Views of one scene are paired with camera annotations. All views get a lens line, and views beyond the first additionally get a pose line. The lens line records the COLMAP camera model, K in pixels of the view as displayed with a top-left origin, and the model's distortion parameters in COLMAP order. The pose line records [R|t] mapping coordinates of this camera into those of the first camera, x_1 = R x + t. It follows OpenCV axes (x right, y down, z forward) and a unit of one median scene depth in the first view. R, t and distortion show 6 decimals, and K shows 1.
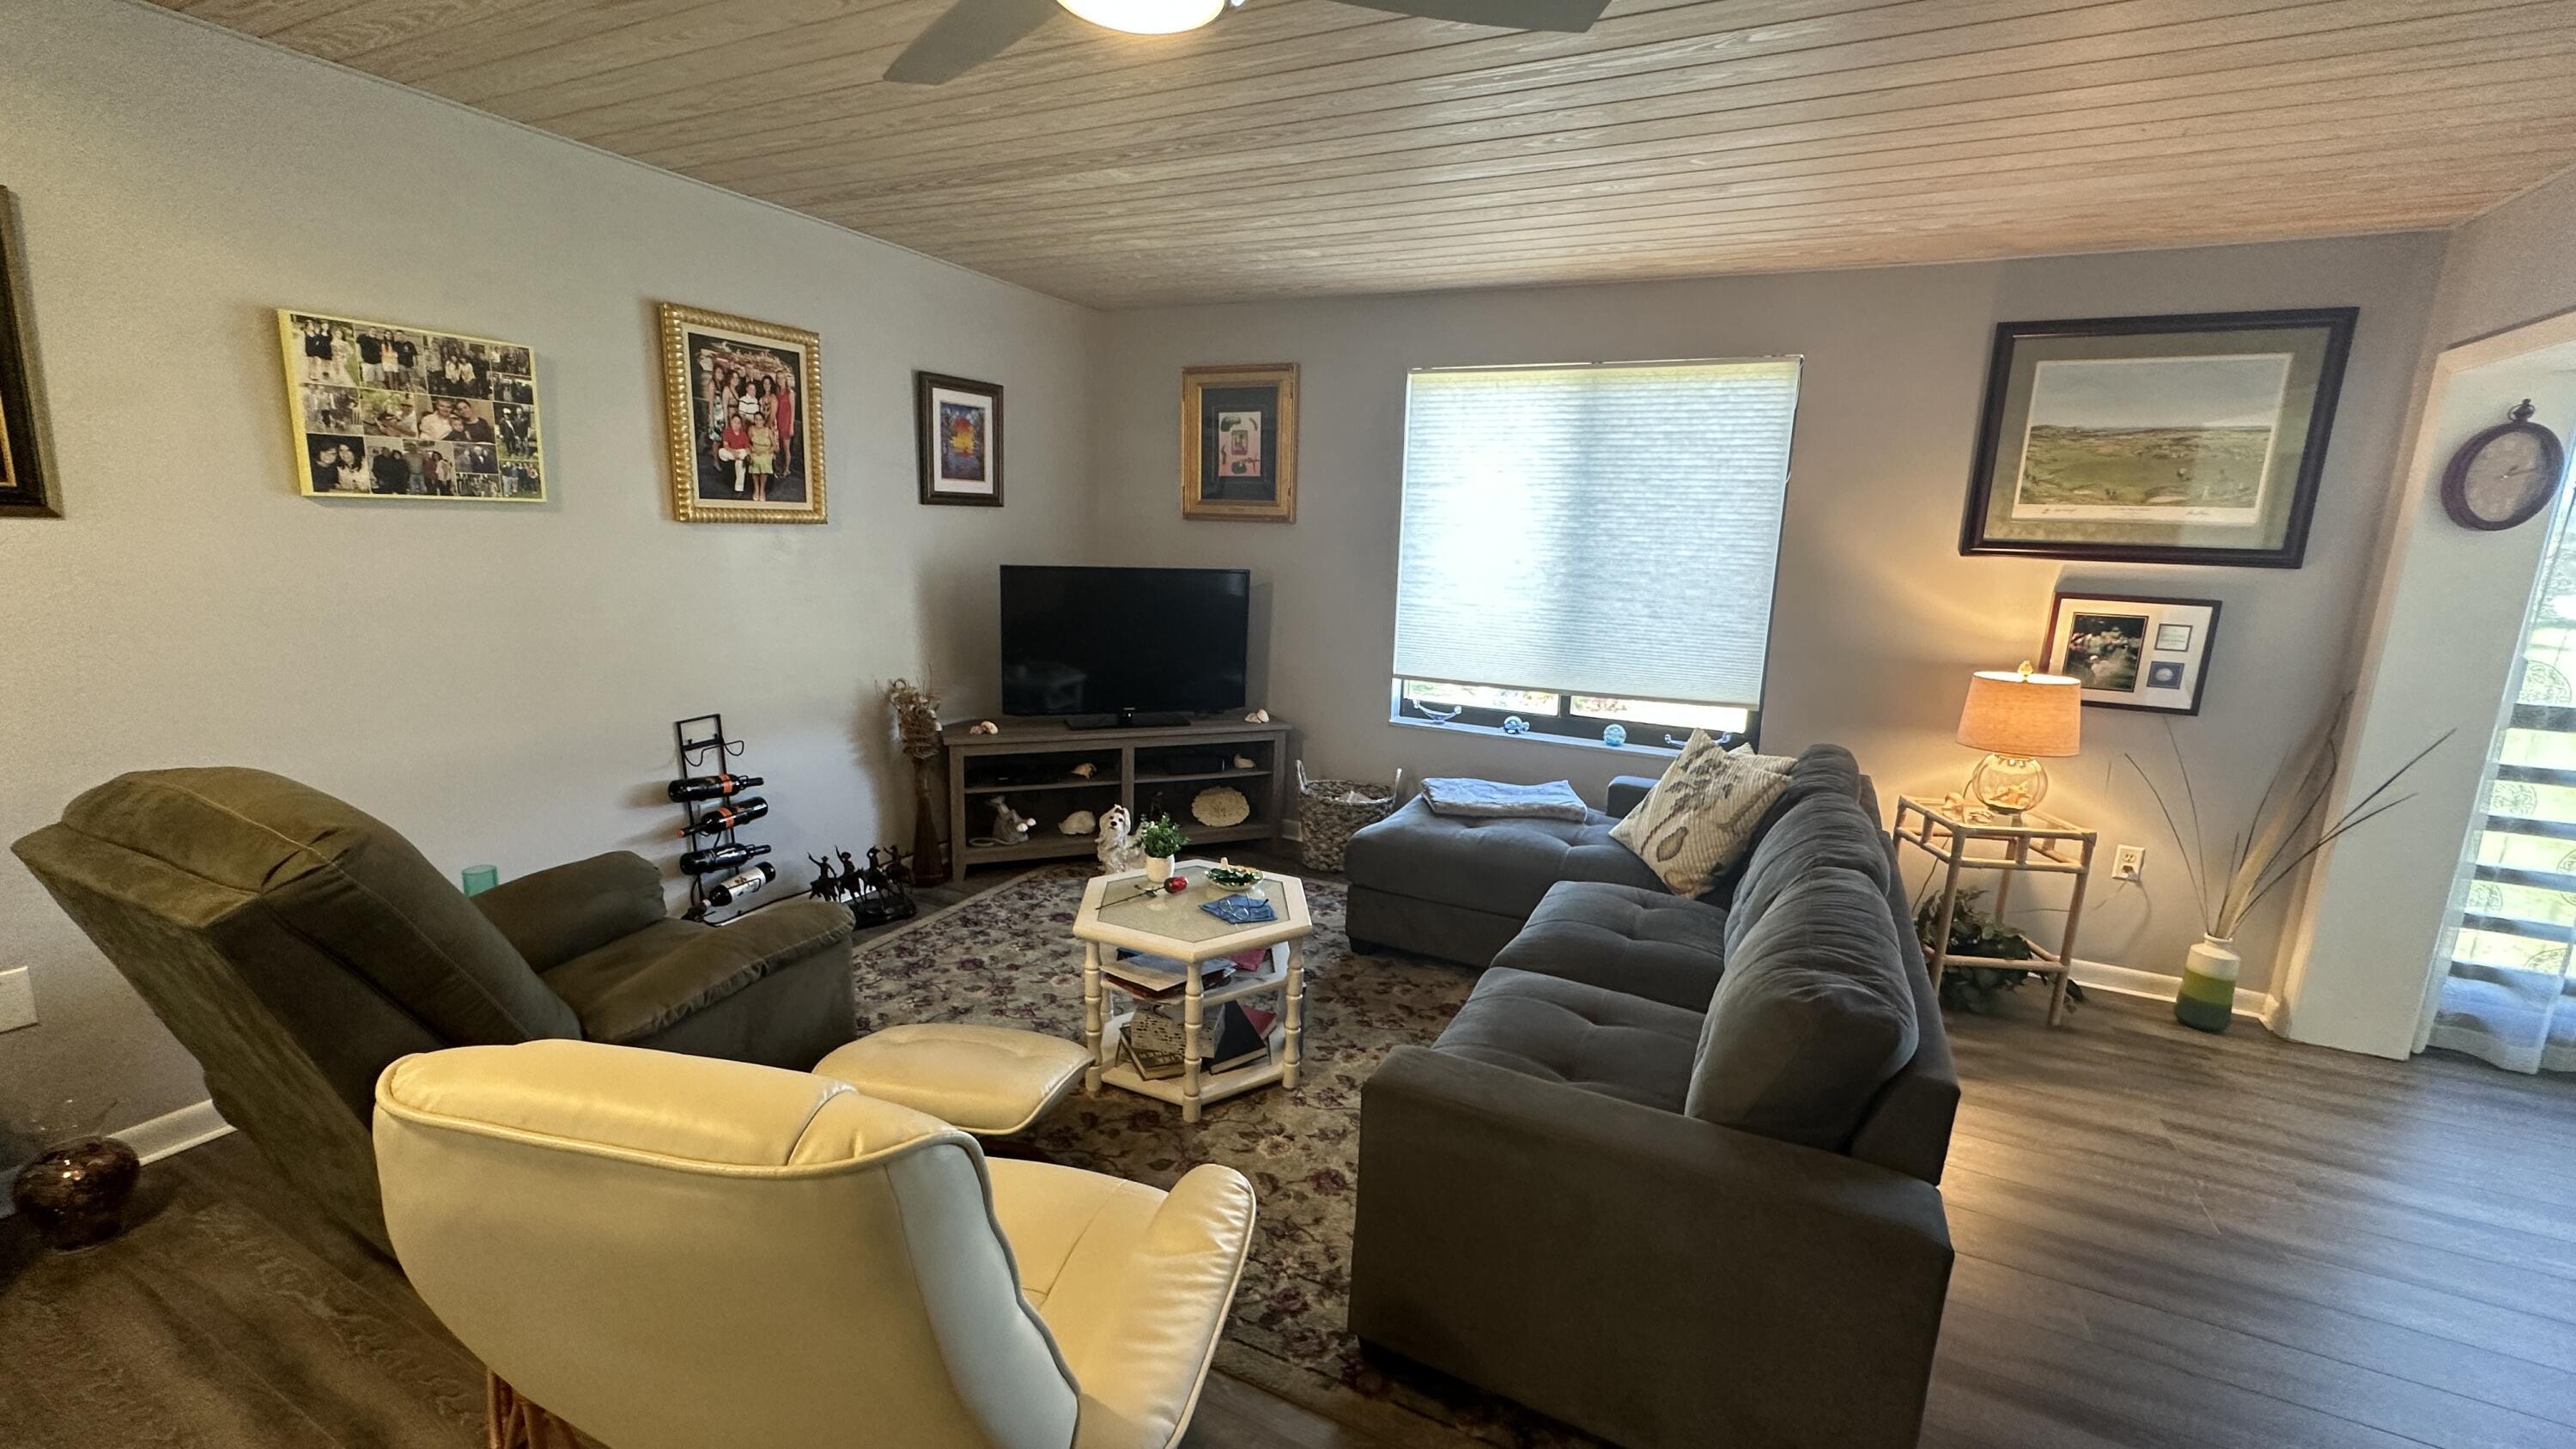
lens RADIAL K [[1029.6, 0, 1287.8], [0, 1029.6, 726.5], [0, 0, 1]] dist [-0.003760, 0.000791]
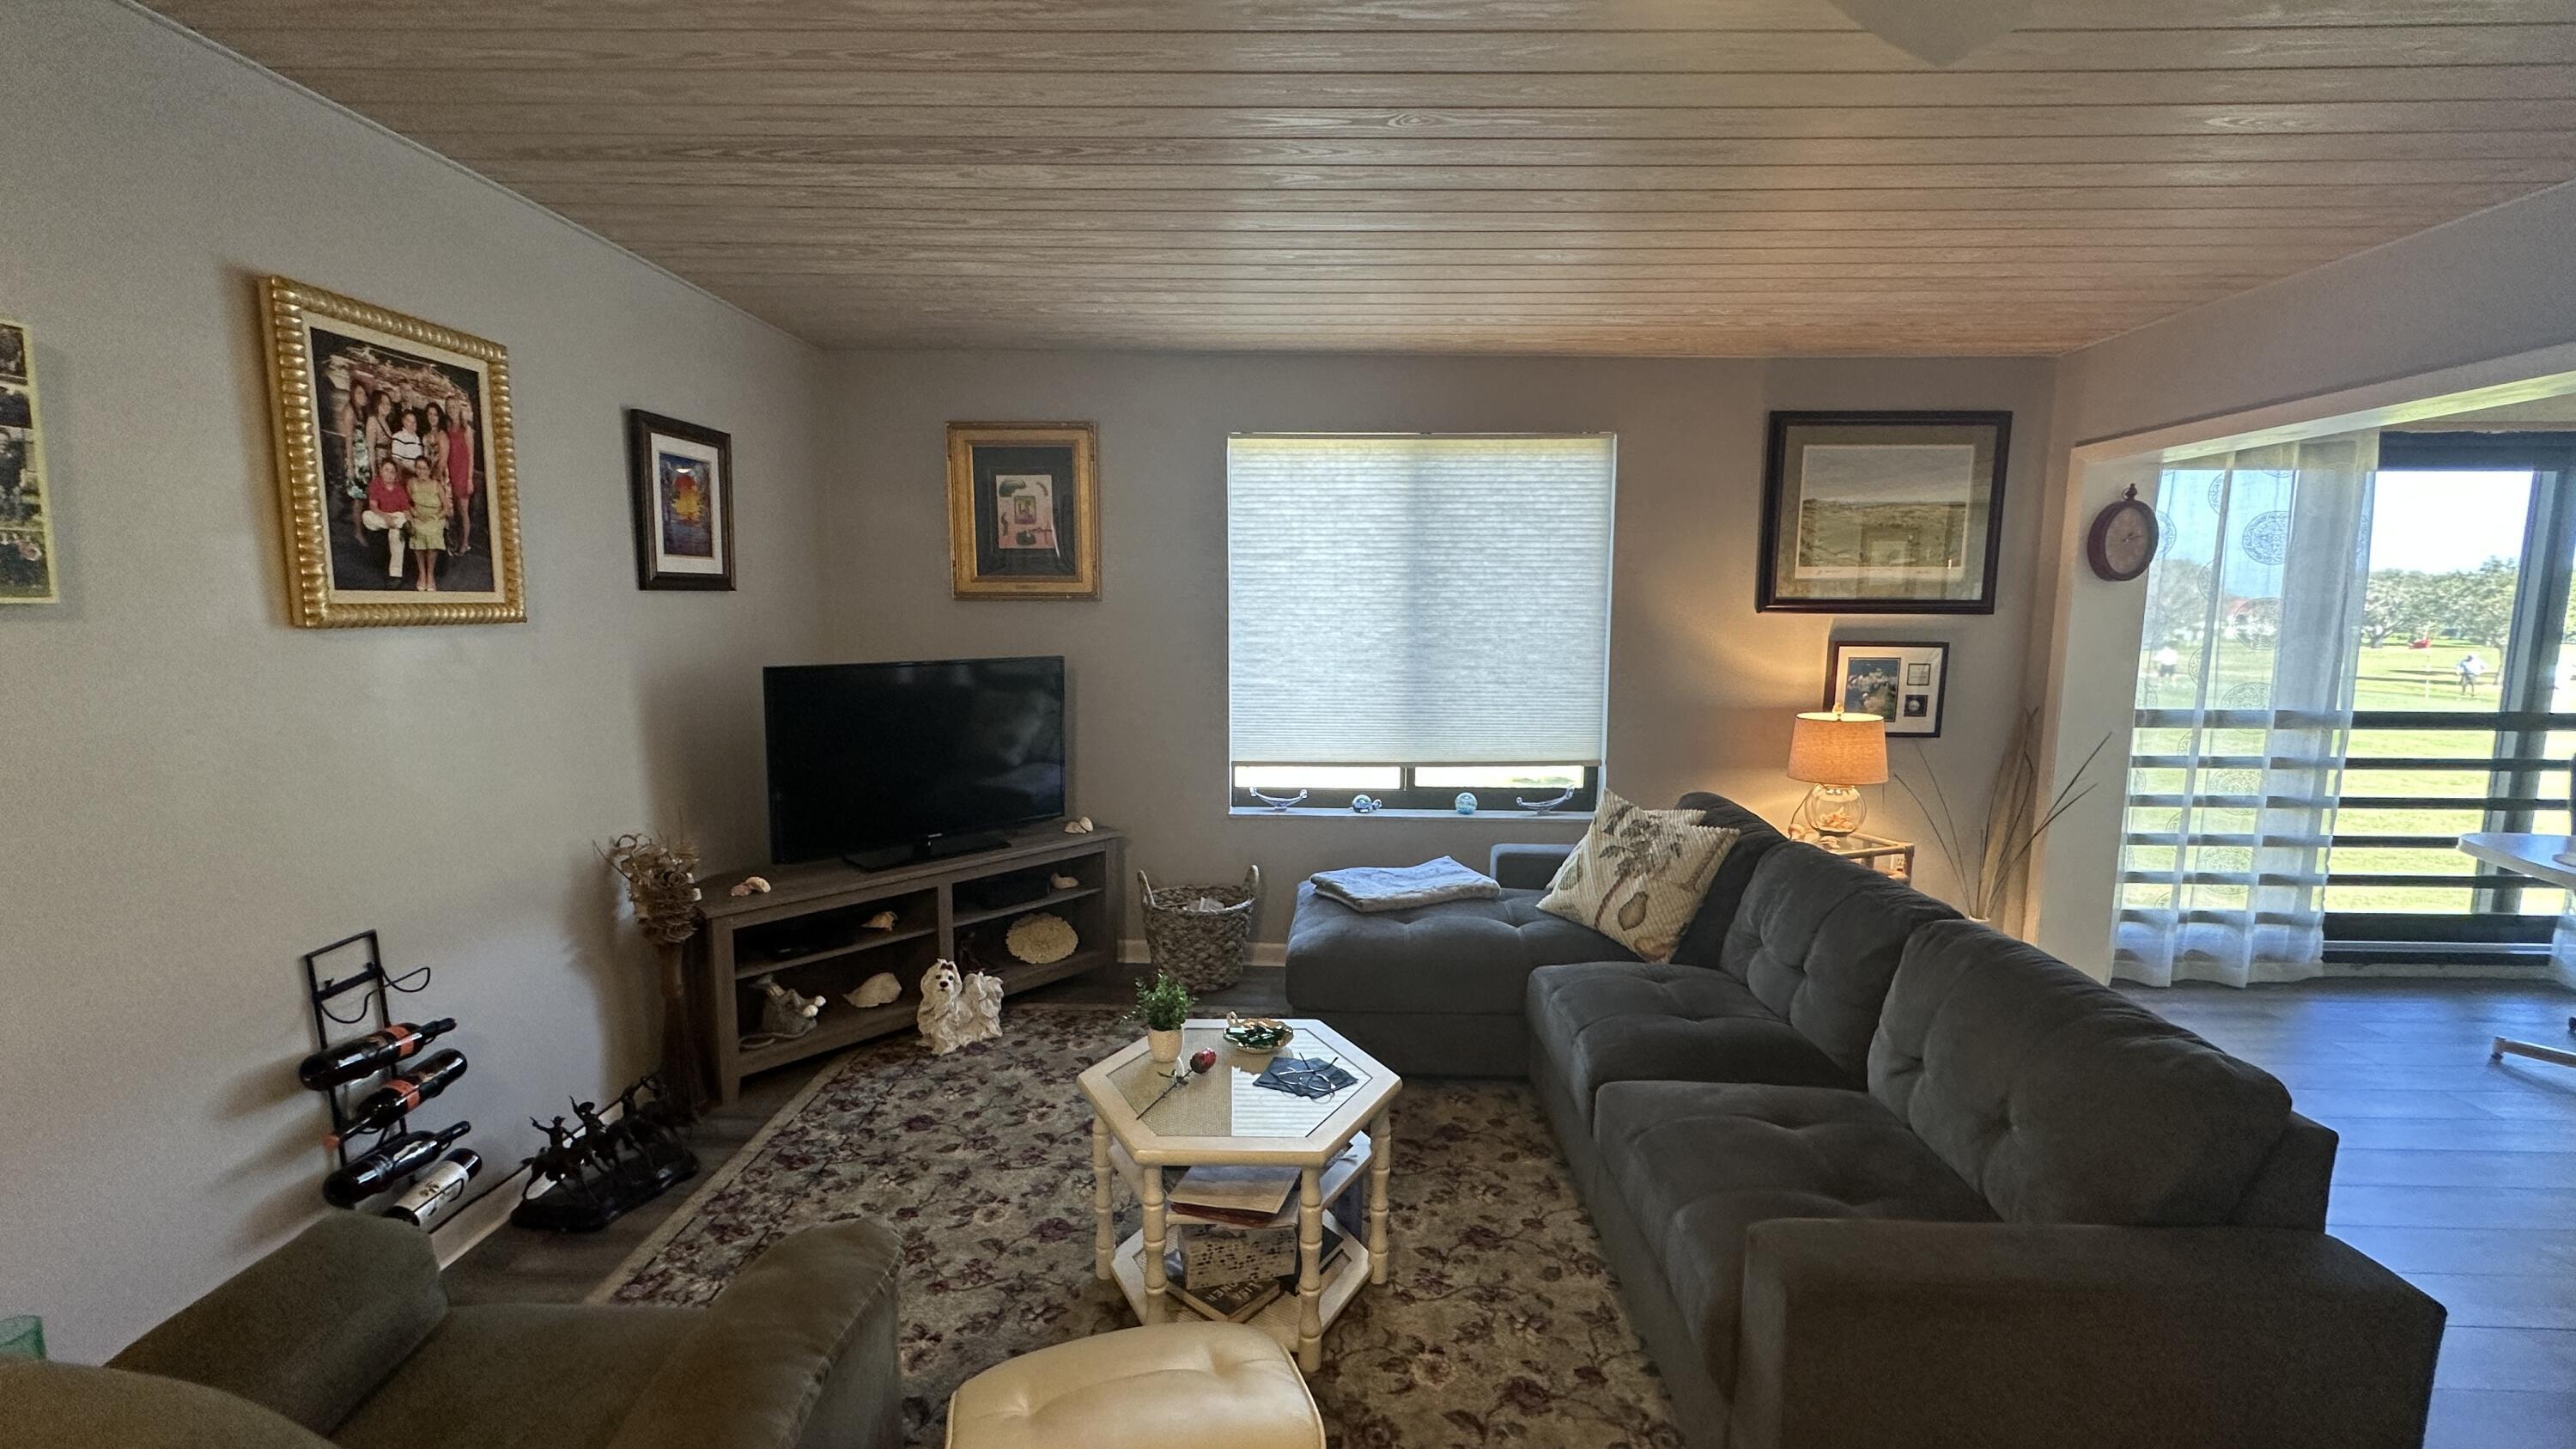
lens RADIAL K [[1029.6, 0, 1288.3], [0, 1029.6, 725.9], [0, 0, 1]] dist [-0.003760, 0.000791]
pose [[0.908980, -0.078276, 0.409425, -0.298130], [0.105450, 0.993443, -0.044181, -0.049828], [-0.403282, 0.083333, 0.911273, 0.200594]]
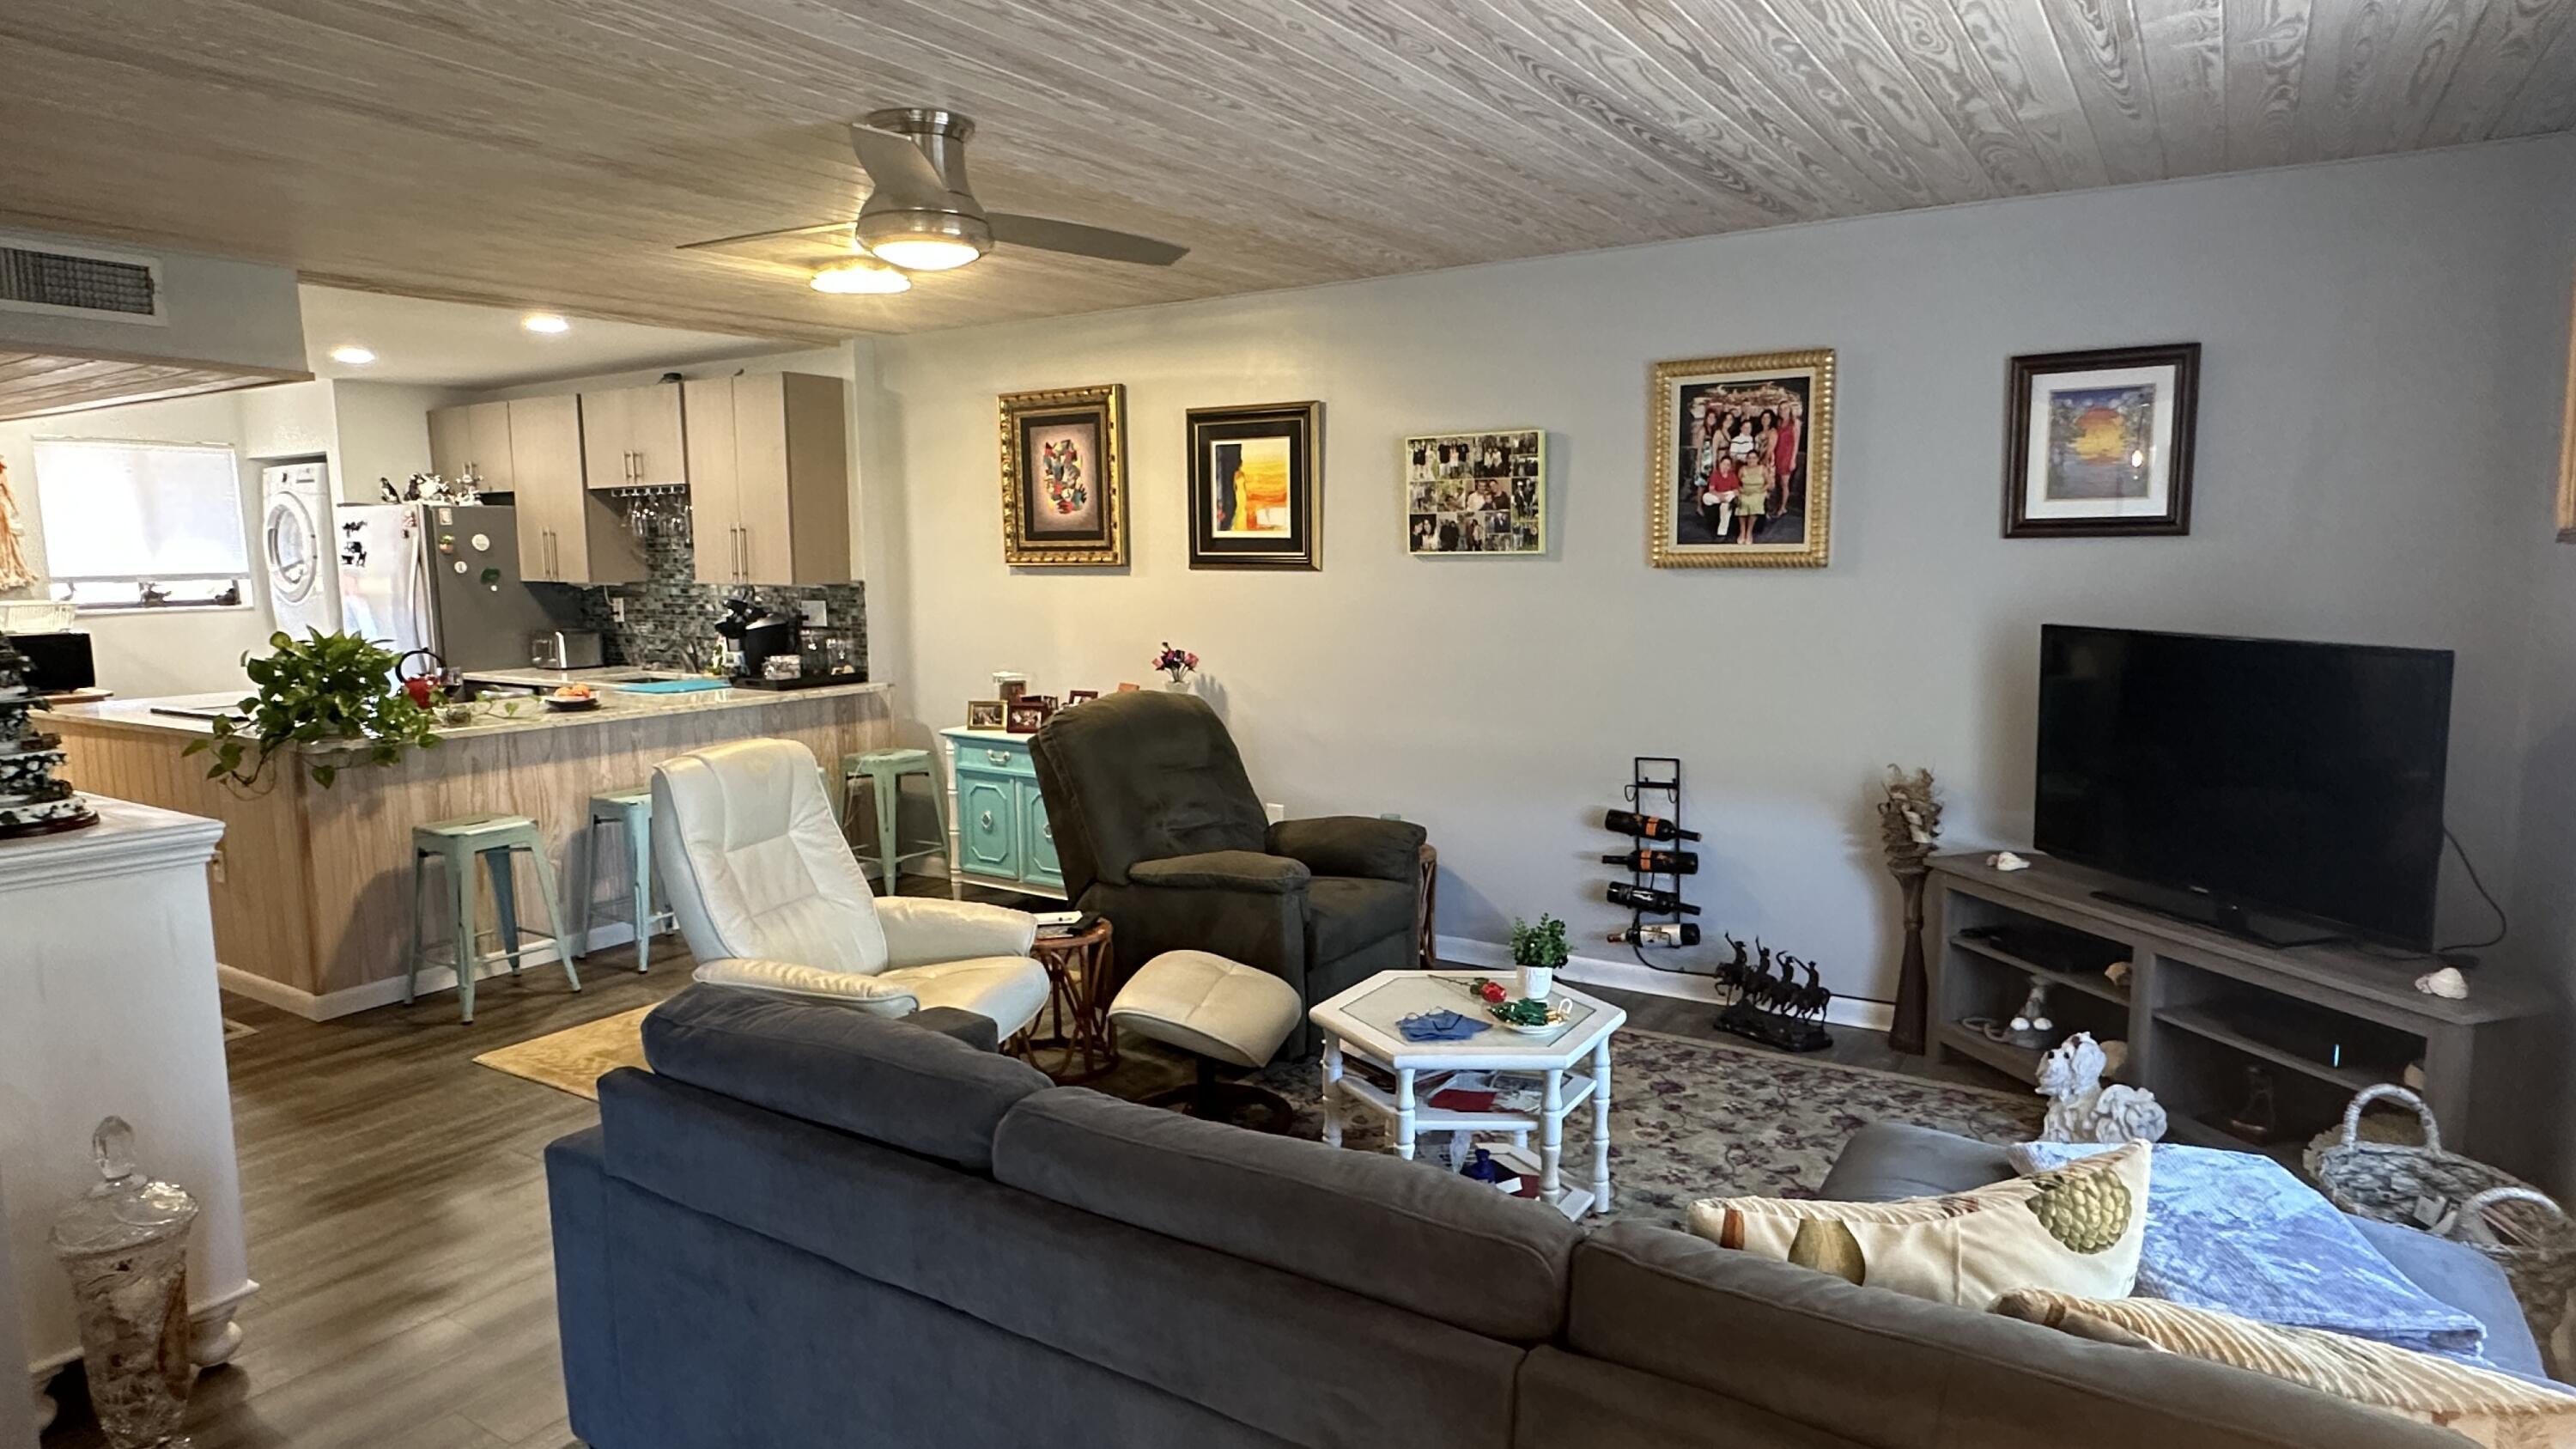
lens RADIAL K [[1455.4, 0, 1271.1], [0, 1455.4, 735.0], [0, 0, 1]] dist [-0.001074, -0.001068]
pose [[-0.120166, 0.096812, -0.988022, 0.883557], [-0.186198, 0.975374, 0.118218, -0.128841], [0.975136, 0.198173, -0.099181, 0.762339]]
